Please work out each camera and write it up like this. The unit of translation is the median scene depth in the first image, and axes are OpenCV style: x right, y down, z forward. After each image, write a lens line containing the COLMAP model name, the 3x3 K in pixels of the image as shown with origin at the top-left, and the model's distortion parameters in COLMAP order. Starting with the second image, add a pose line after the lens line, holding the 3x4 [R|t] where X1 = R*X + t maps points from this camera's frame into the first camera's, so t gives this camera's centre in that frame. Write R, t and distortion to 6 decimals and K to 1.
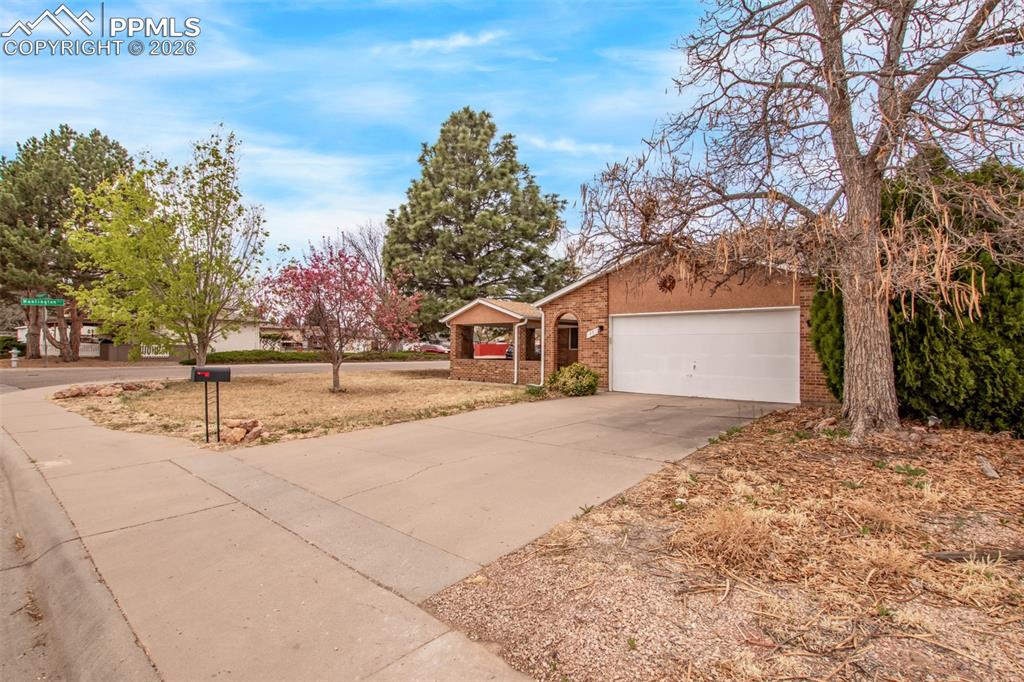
lens RADIAL K [[483.6, 0, 506.7], [0, 483.6, 345.1], [0, 0, 1]] dist [-0.035287, 0.000061]
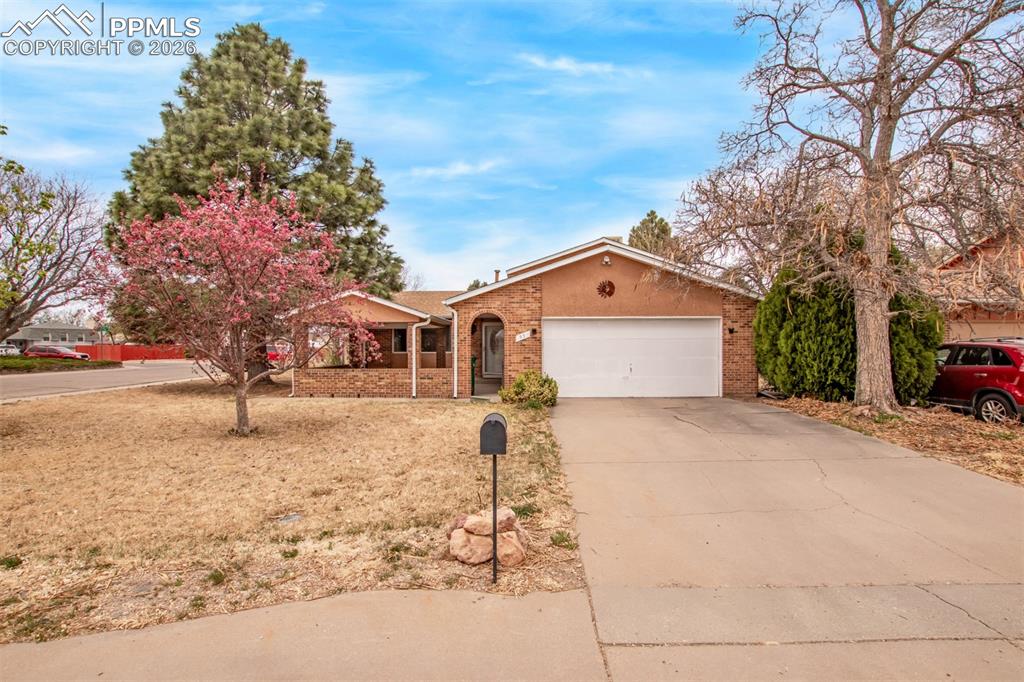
lens RADIAL K [[489.3, 0, 512.0], [0, 489.3, 341.0], [0, 0, 1]] dist [-0.001430, -0.000102]
pose [[0.759583, -0.000732, 0.650410, -0.453410], [0.004553, 0.999981, -0.004192, -0.012113], [-0.650394, 0.006145, 0.759572, 0.303869]]
